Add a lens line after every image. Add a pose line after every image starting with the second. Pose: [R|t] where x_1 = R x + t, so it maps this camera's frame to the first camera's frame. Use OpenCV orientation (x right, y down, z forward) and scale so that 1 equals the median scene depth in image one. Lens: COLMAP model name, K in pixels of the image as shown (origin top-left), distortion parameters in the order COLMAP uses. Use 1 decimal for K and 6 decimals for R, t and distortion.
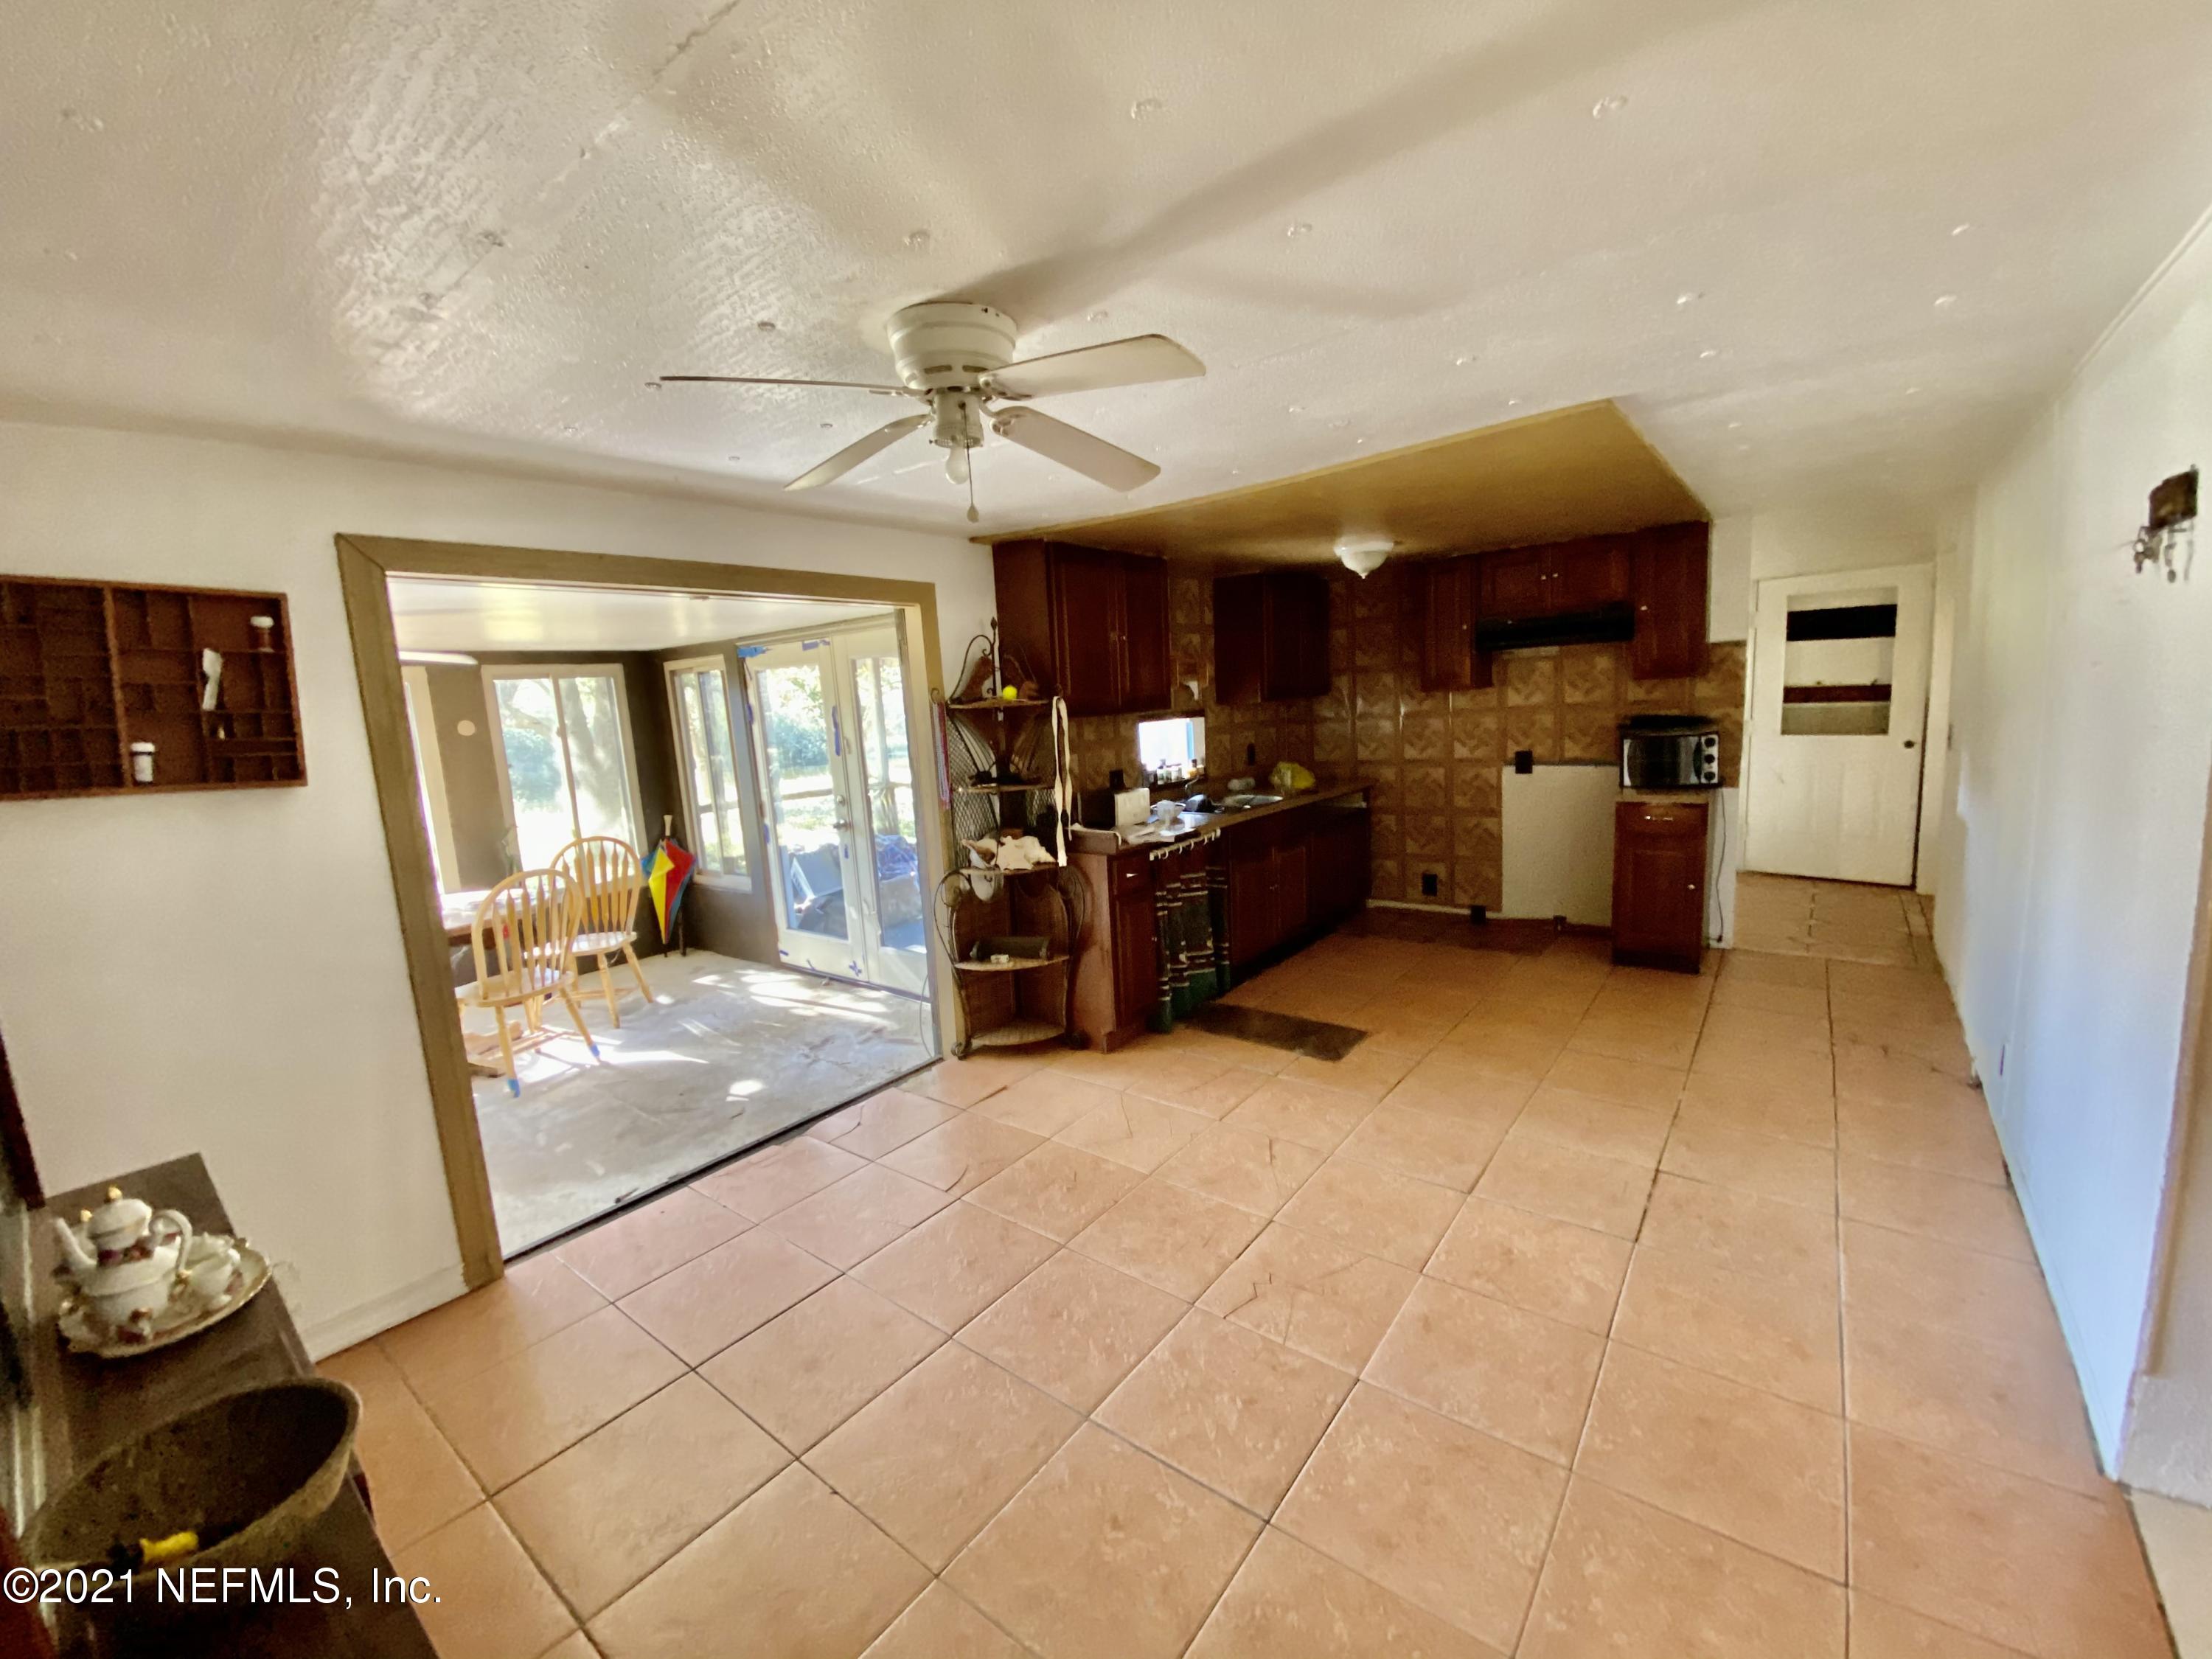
lens RADIAL K [[896.6, 0, 1127.7], [0, 896.6, 813.7], [0, 0, 1]] dist [-0.002556, -0.003024]
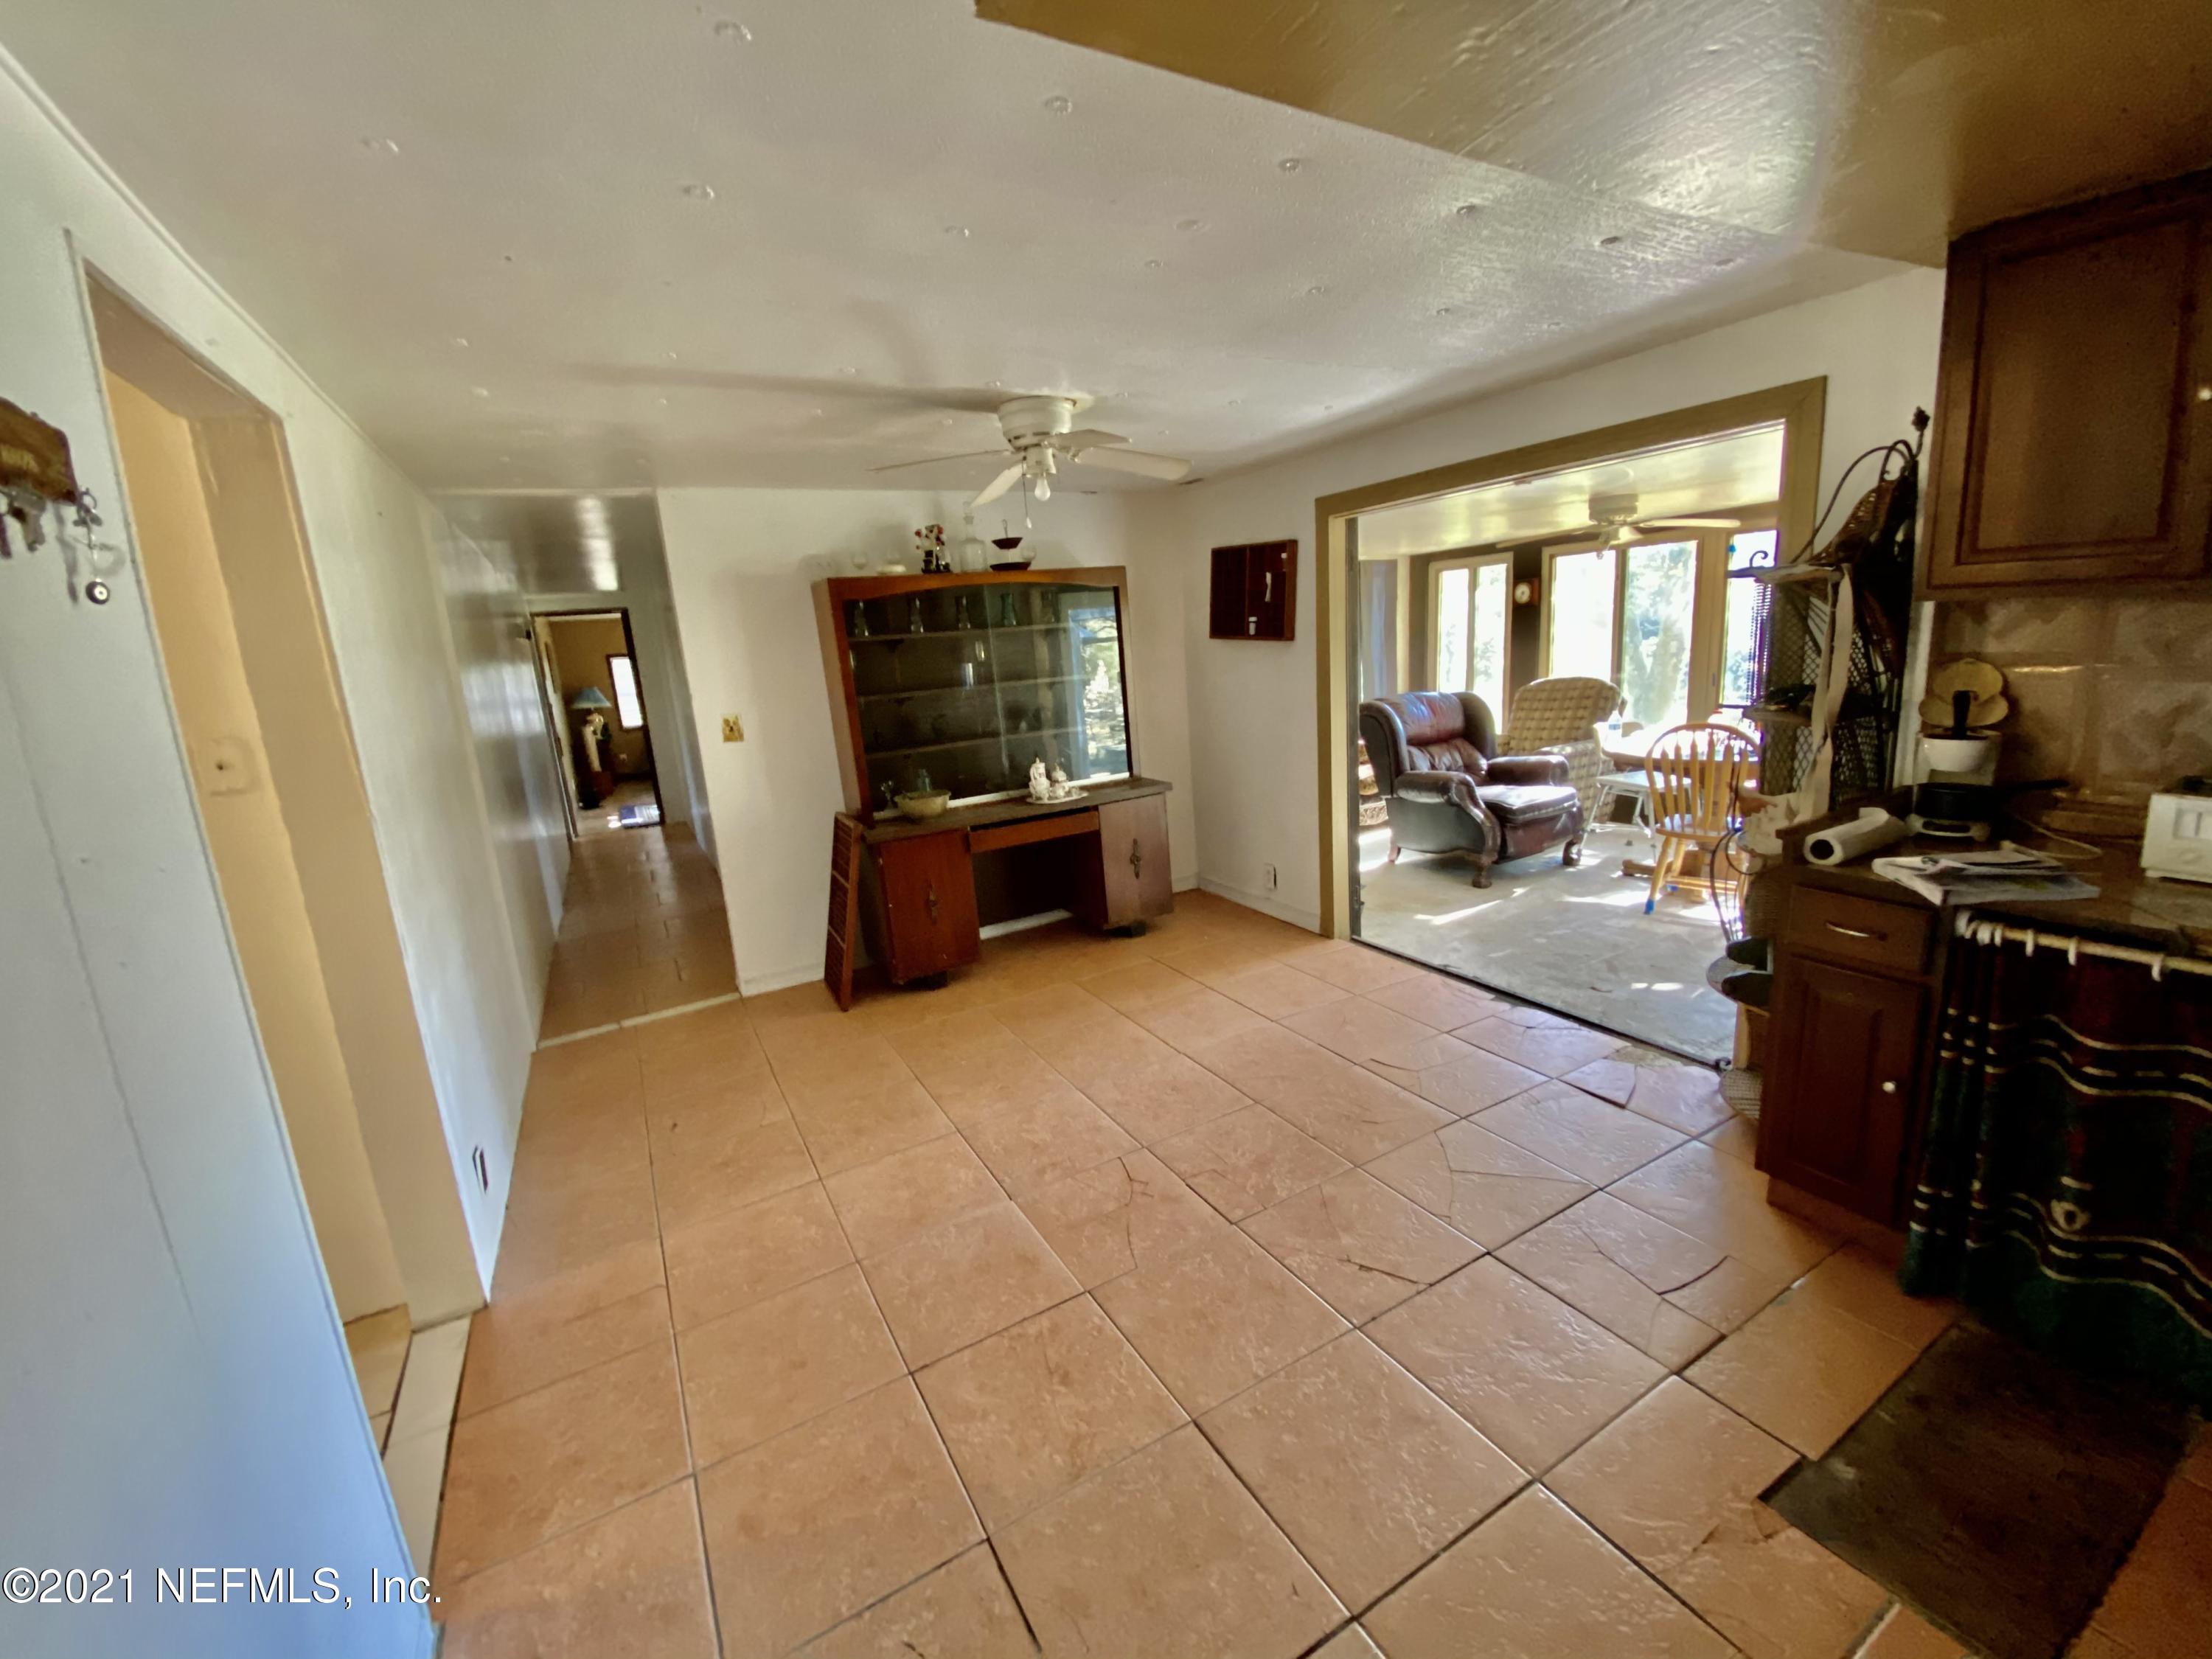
lens RADIAL K [[896.6, 0, 1097.6], [0, 896.6, 837.8], [0, 0, 1]] dist [-0.002556, -0.003024]
pose [[-0.403991, 0.283692, -0.869661, 0.780462], [-0.031142, 0.945879, 0.323021, -0.175197], [0.914233, 0.157581, -0.373292, 1.009475]]
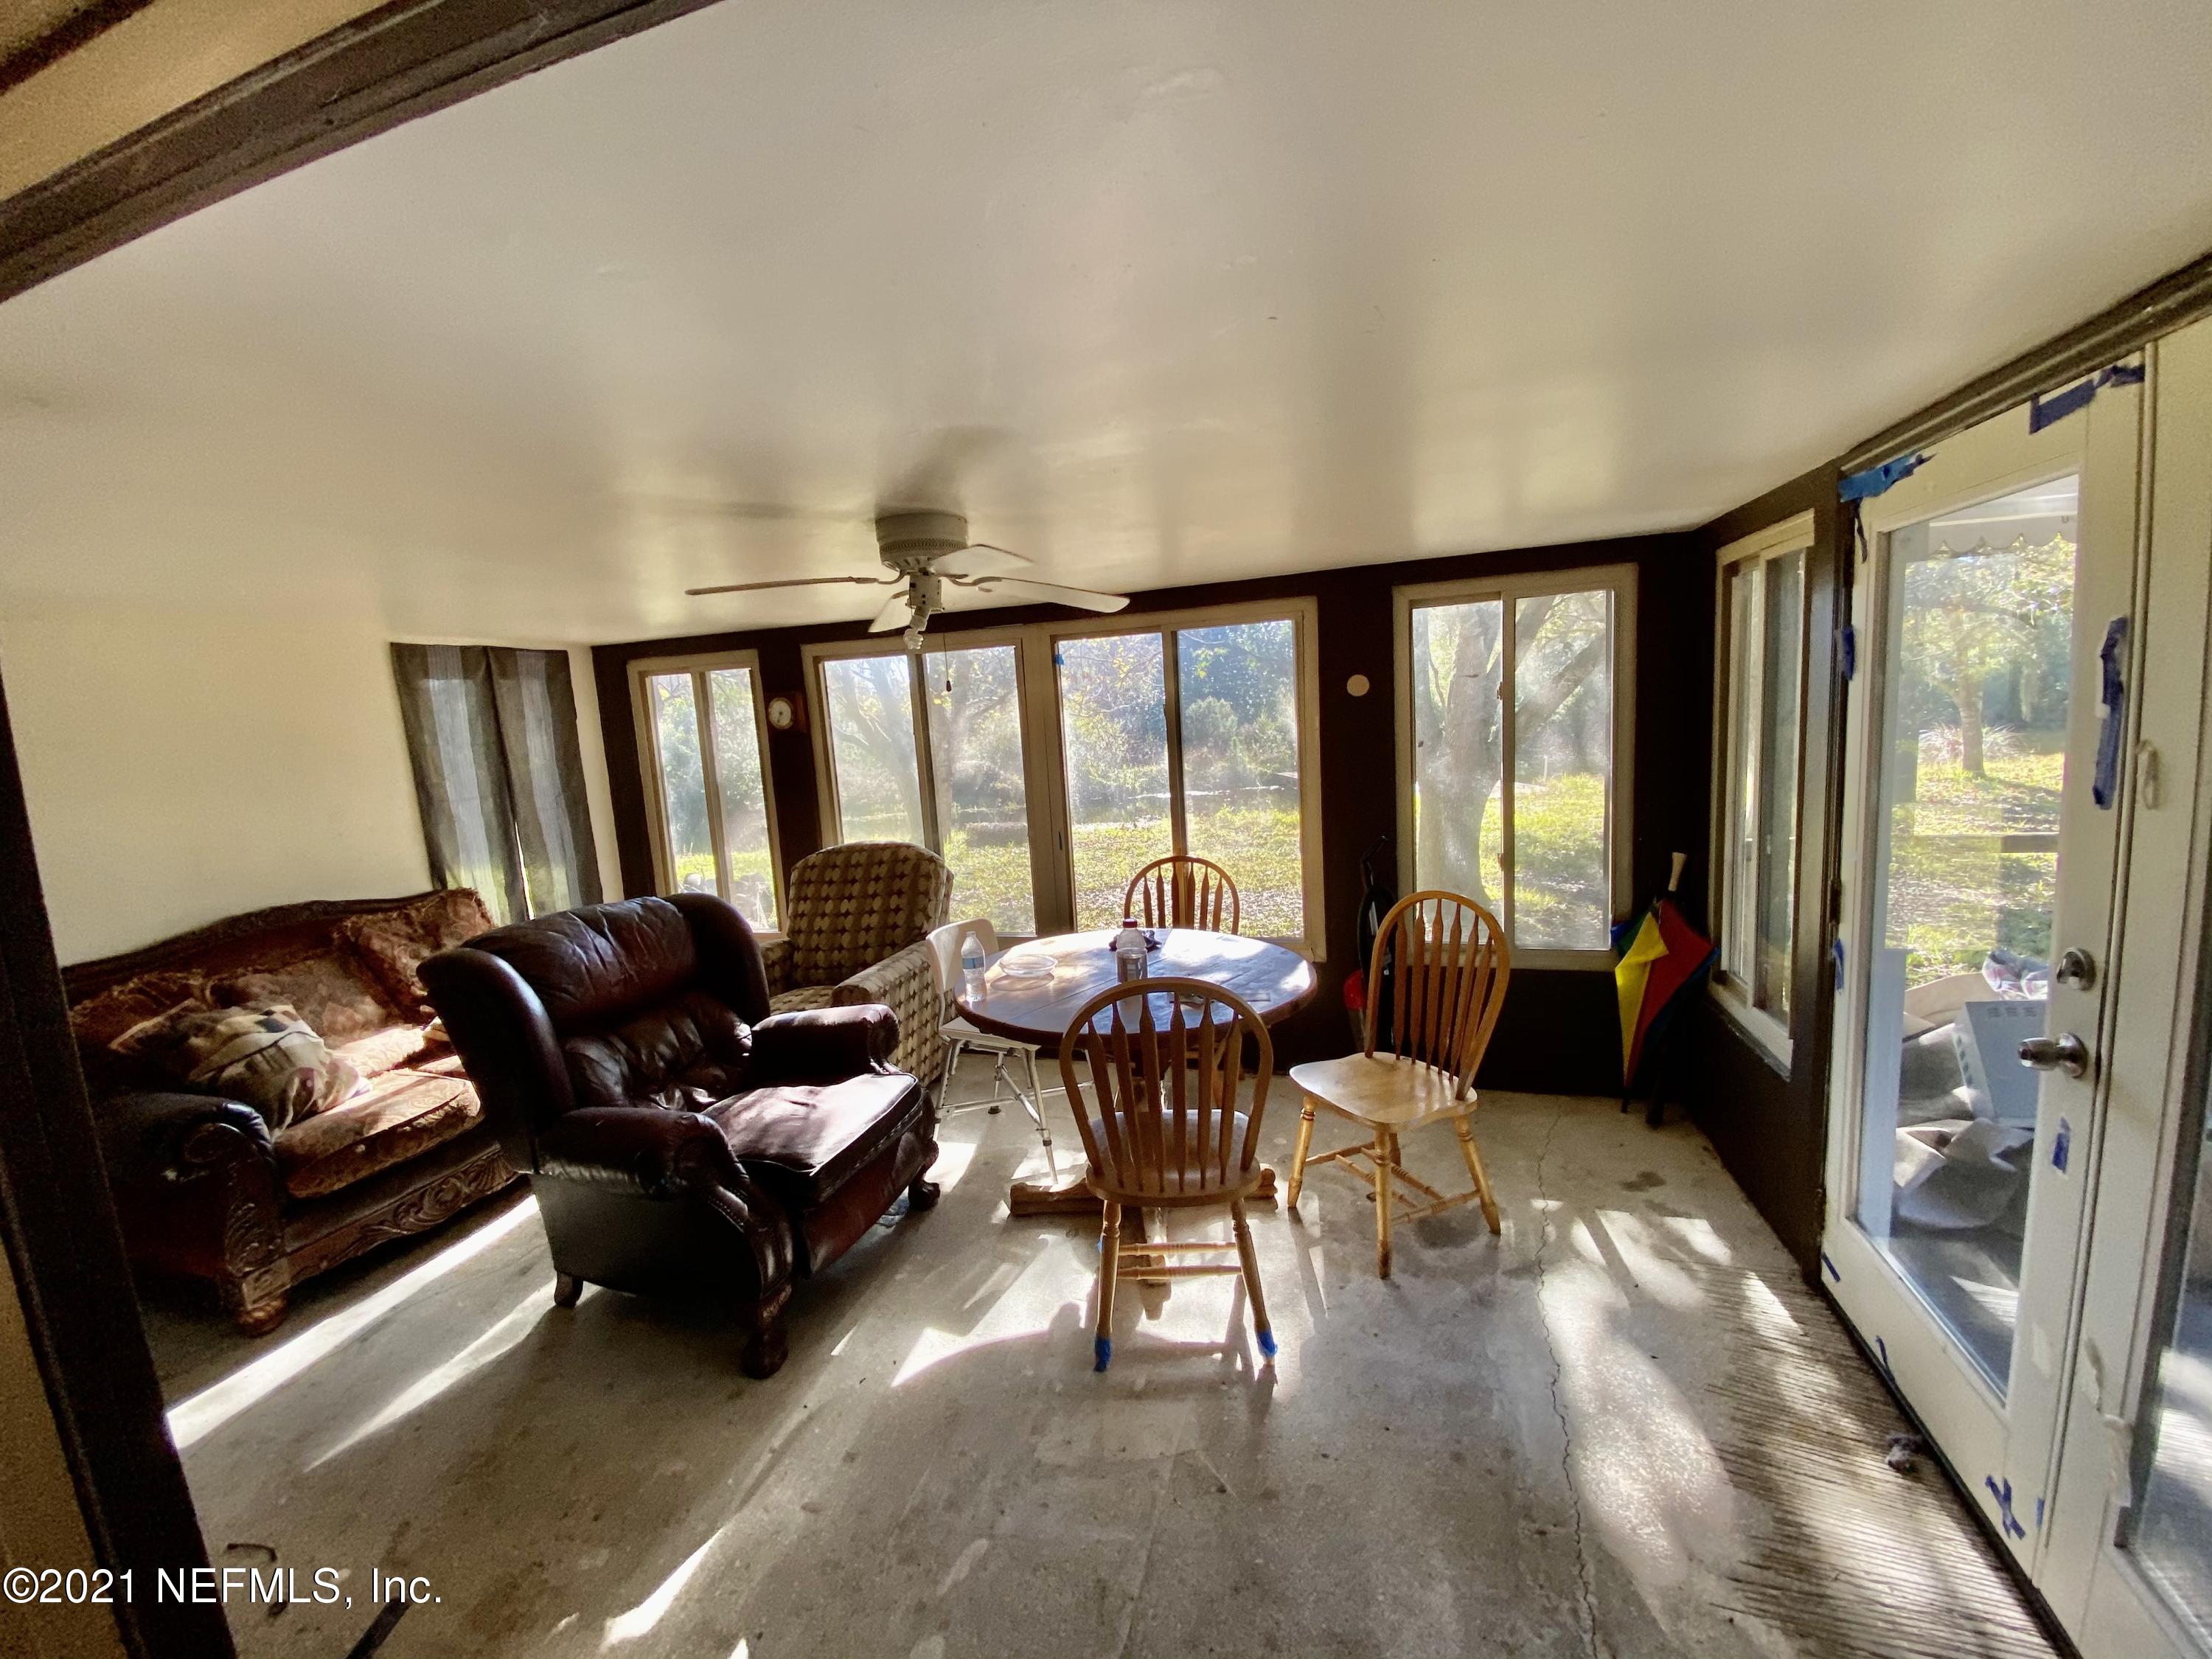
lens RADIAL K [[896.6, 0, 1098.5], [0, 896.6, 832.8], [0, 0, 1]] dist [-0.002556, -0.003024]
pose [[0.325574, 0.162536, -0.931442, -0.290353], [-0.083219, 0.986217, 0.143006, -0.119488], [0.941847, 0.030955, 0.334613, 1.054809]]
